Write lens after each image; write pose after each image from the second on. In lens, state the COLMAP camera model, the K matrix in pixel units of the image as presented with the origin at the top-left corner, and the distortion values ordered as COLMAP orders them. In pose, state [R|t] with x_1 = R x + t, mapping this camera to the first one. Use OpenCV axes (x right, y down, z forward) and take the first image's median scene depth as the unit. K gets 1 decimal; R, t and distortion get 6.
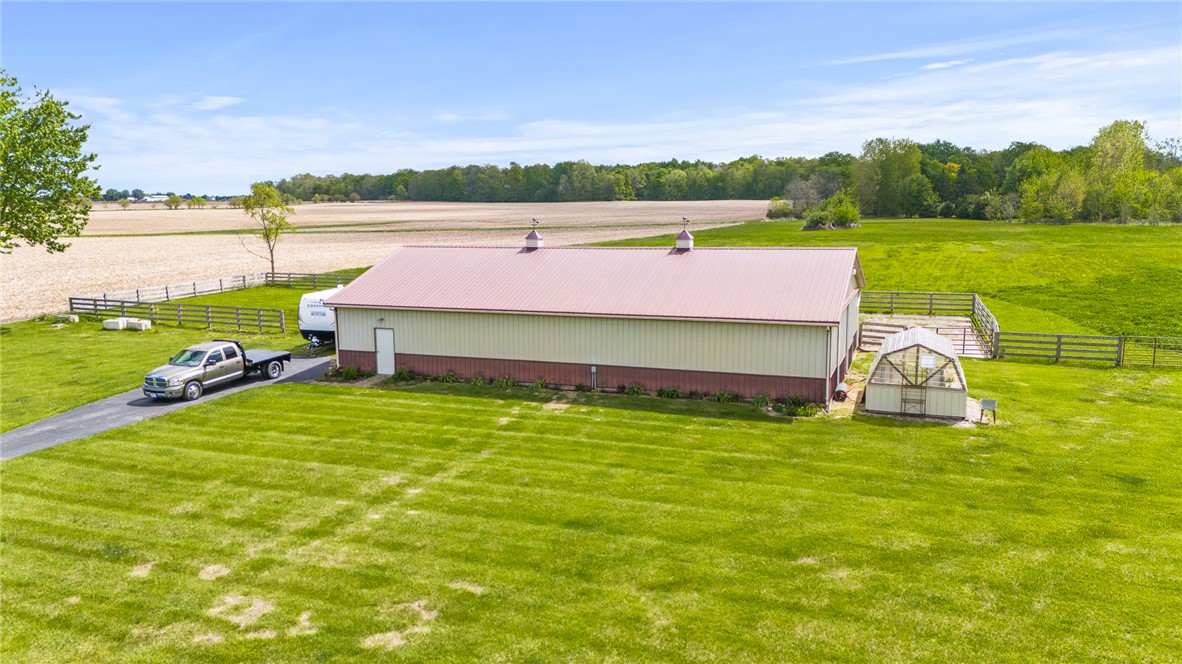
lens RADIAL K [[862.7, 0, 591.0], [0, 862.7, 332.0], [0, 0, 1]] dist [0.093620, -0.101410]
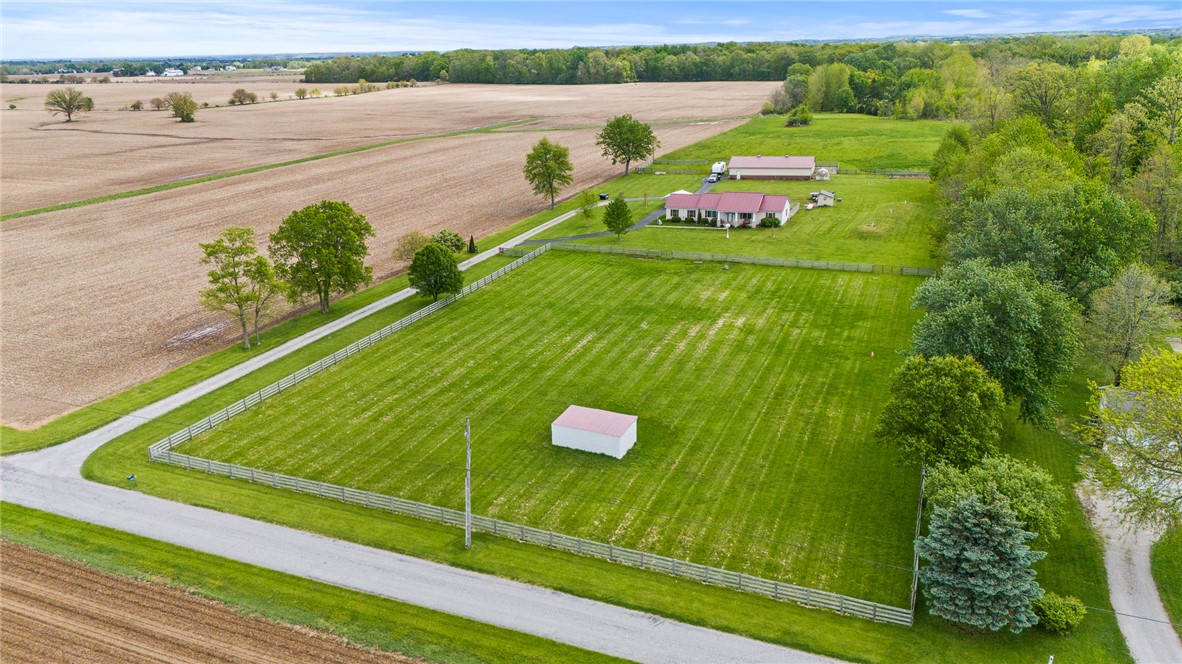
lens RADIAL K [[862.7, 0, 591.0], [0, 862.7, 332.0], [0, 0, 1]] dist [0.093620, -0.101410]
pose [[0.998160, -0.028097, 0.053724, -0.097134], [0.019383, 0.987515, 0.156331, 0.008296], [-0.057445, -0.155002, 0.986243, -0.307060]]
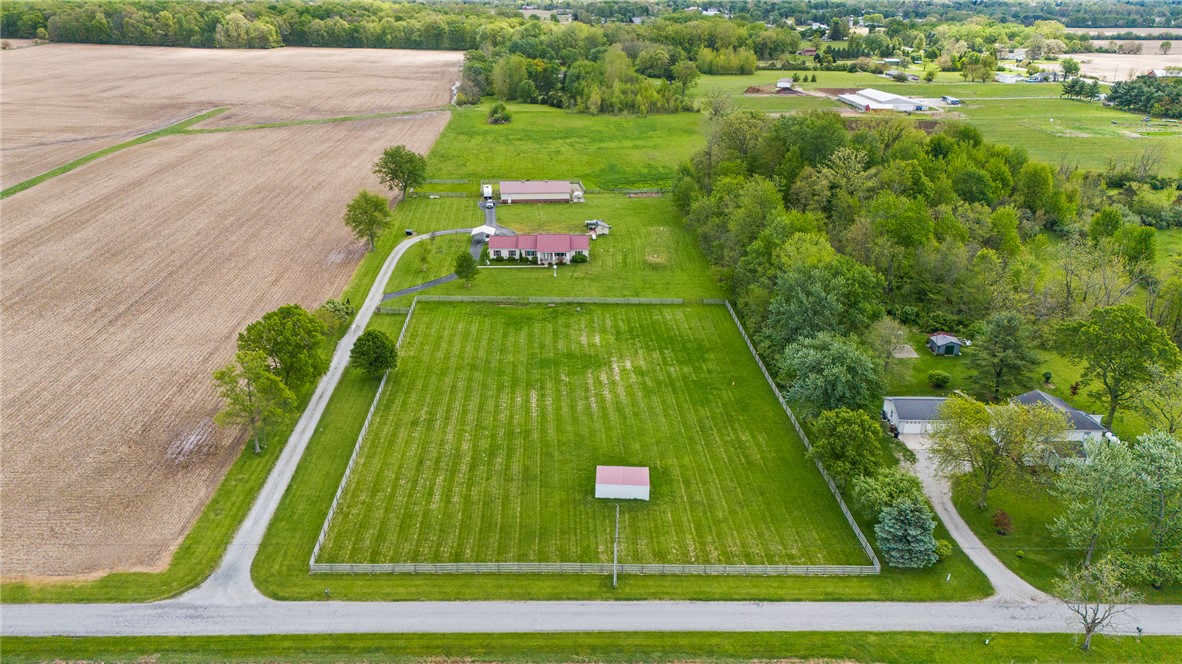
lens RADIAL K [[862.7, 0, 591.0], [0, 862.7, 332.0], [0, 0, 1]] dist [0.093620, -0.101410]
pose [[0.885005, -0.149837, 0.440811, -0.173097], [0.048127, 0.971168, 0.233488, -0.032079], [-0.463087, -0.185423, 0.866700, -0.333984]]
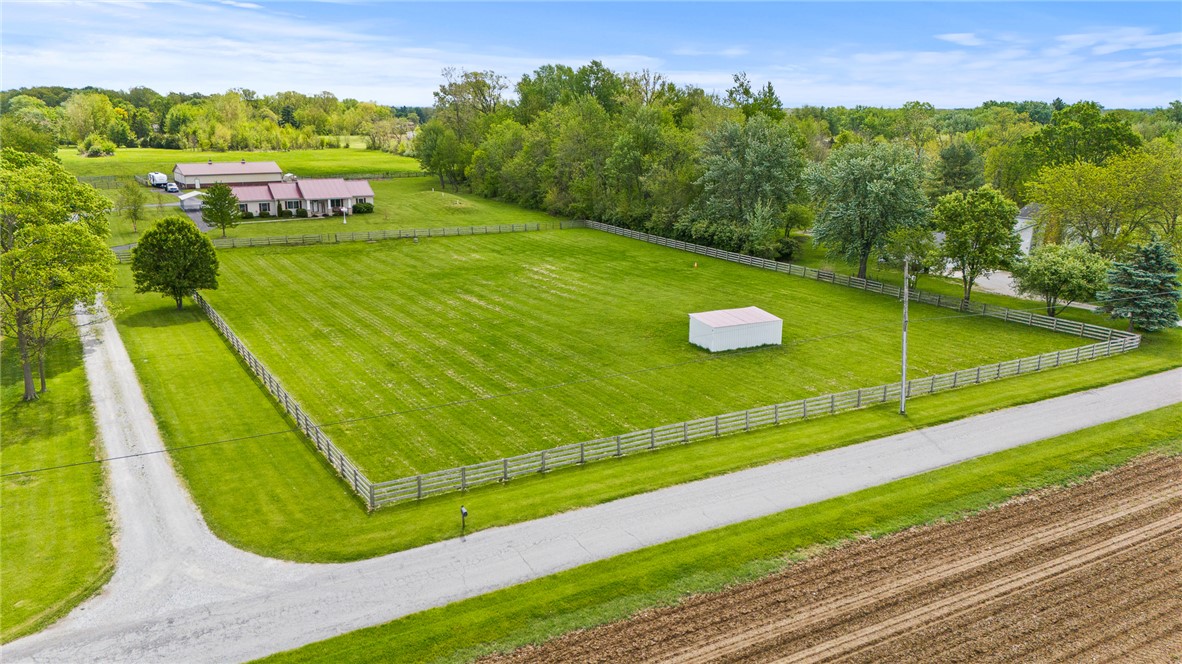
lens RADIAL K [[862.7, 0, 591.0], [0, 862.7, 332.0], [0, 0, 1]] dist [0.093620, -0.101410]
pose [[0.557457, -0.188438, 0.808537, -0.198135], [0.117038, 0.982011, 0.148174, 0.023491], [-0.821915, 0.012029, 0.569484, -0.233850]]
